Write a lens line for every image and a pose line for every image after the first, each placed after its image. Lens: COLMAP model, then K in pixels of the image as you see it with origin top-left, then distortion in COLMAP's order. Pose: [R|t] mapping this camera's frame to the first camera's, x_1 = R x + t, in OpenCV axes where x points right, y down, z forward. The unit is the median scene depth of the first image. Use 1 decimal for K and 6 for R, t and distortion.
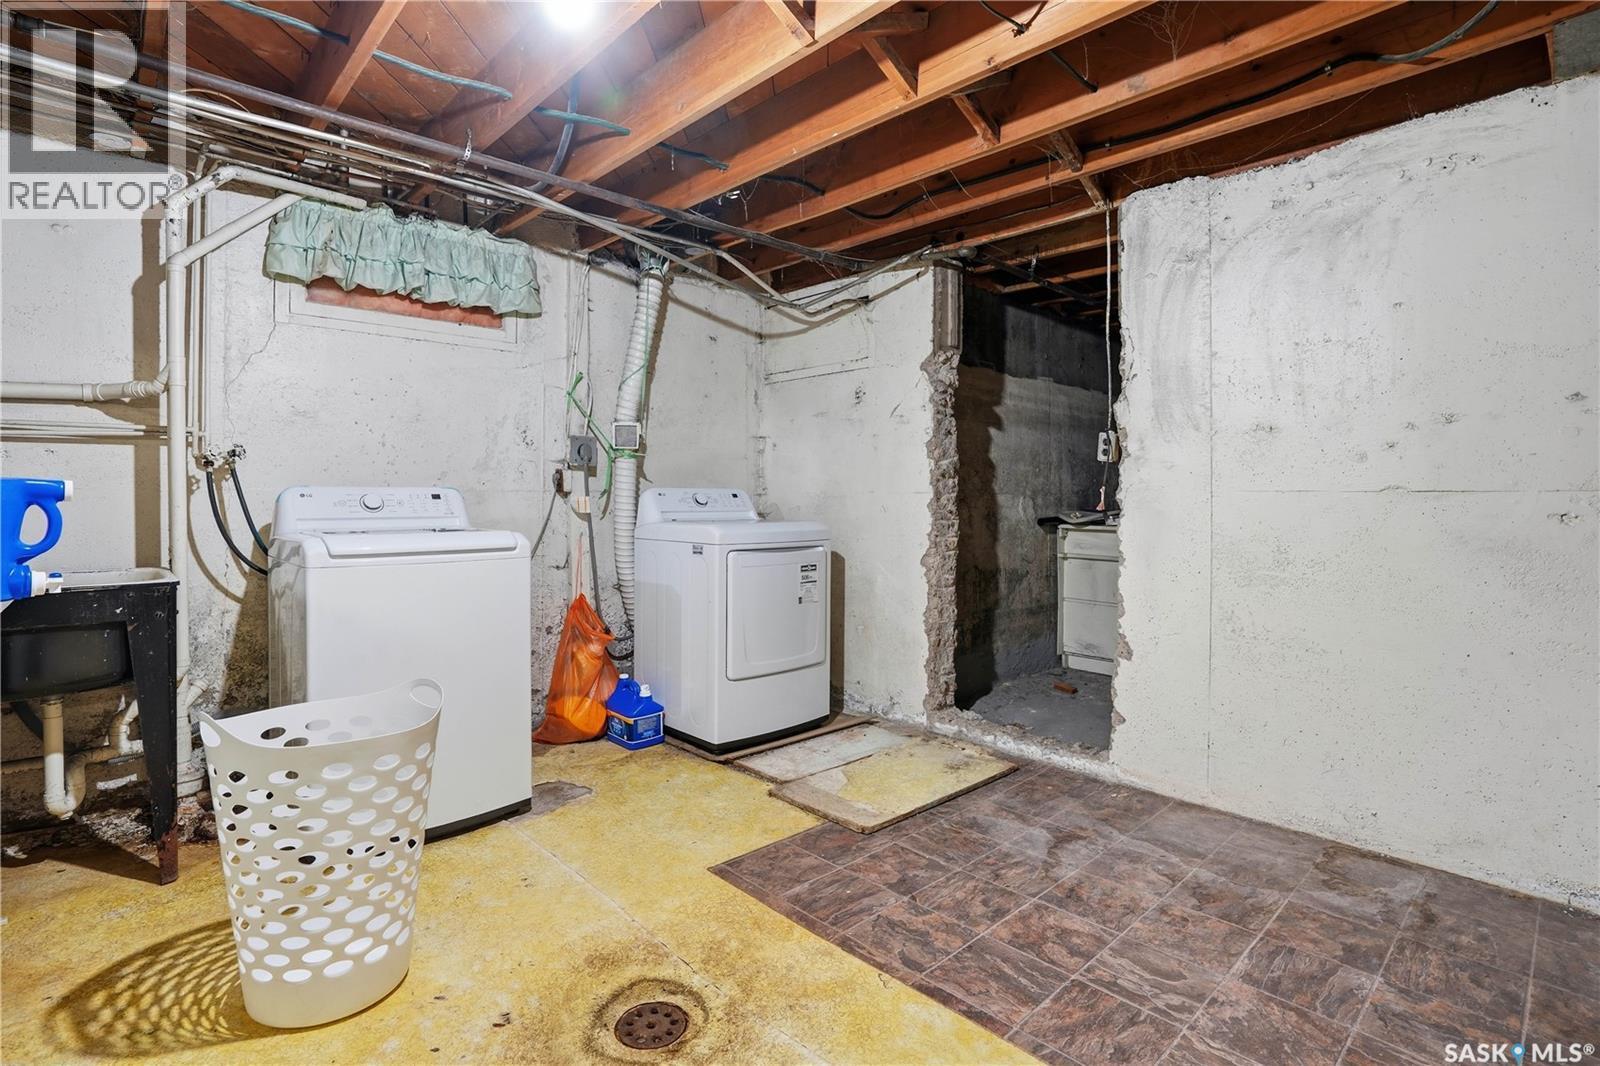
lens RADIAL K [[750.9, 0, 801.7], [0, 750.9, 517.3], [0, 0, 1]] dist [-0.047034, 0.013740]
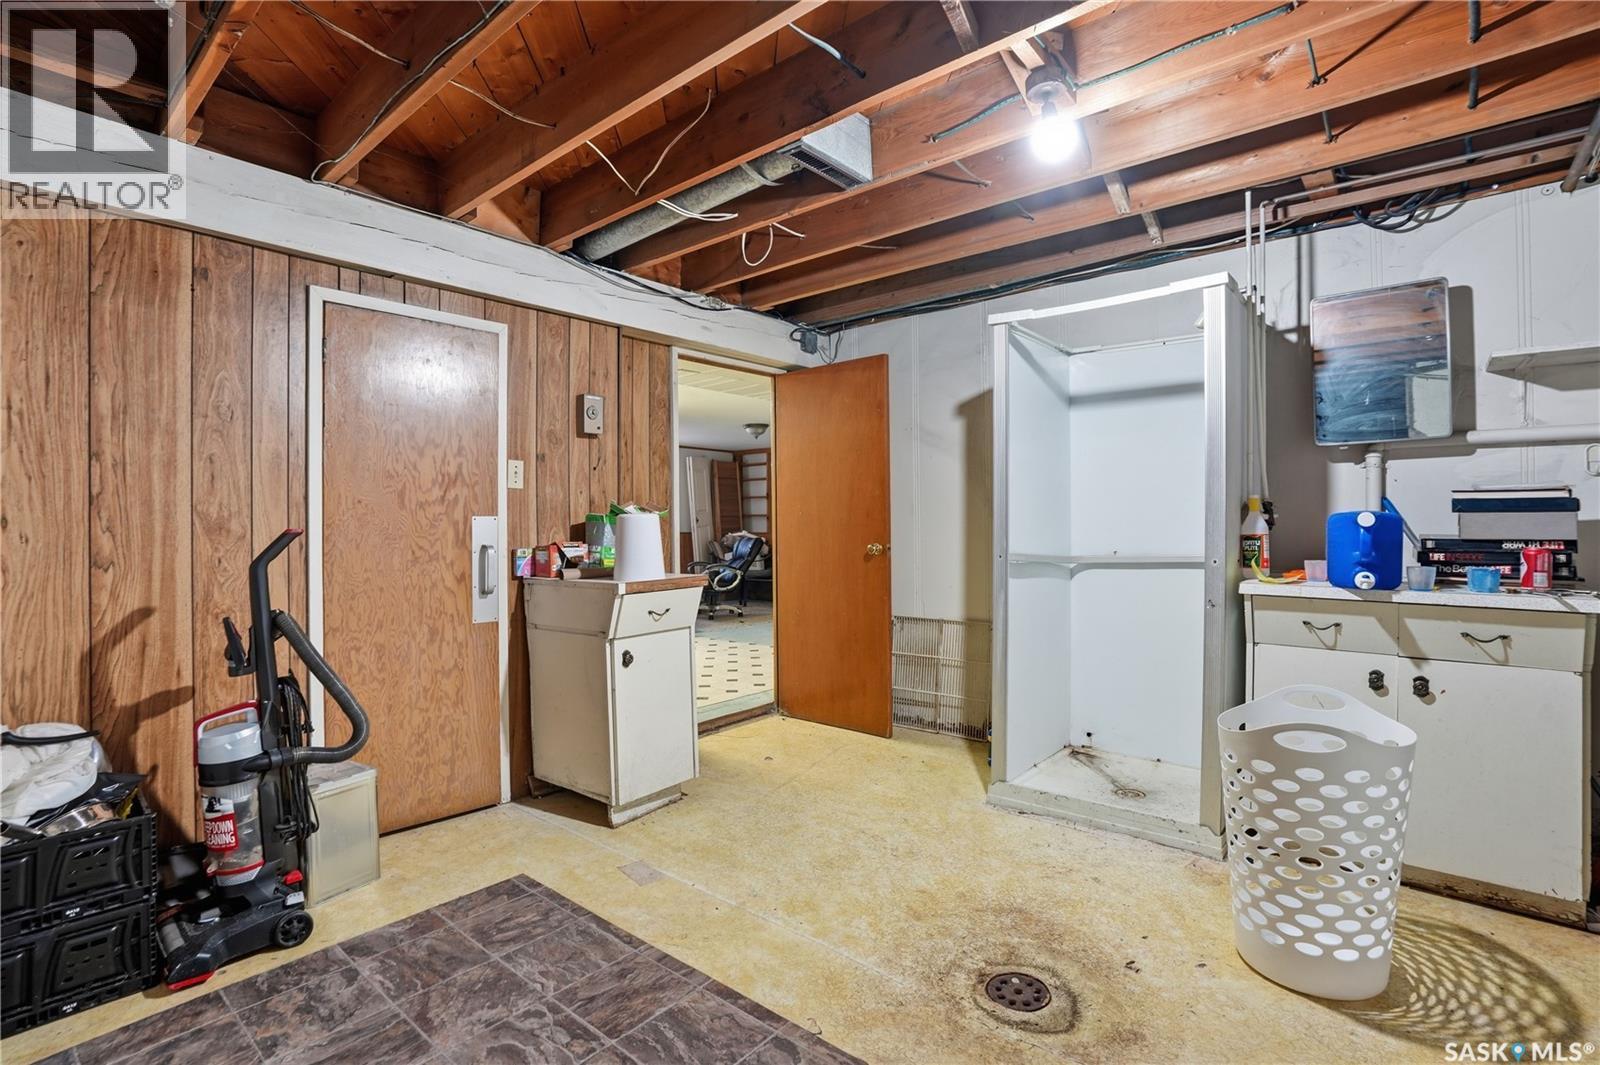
lens RADIAL K [[750.9, 0, 798.2], [0, 750.9, 527.3], [0, 0, 1]] dist [-0.047034, 0.013740]
pose [[-0.993579, 0.003555, -0.113080, 0.248100], [0.000115, 0.999537, 0.030413, -0.055398], [0.113136, 0.030205, -0.993120, 1.992940]]
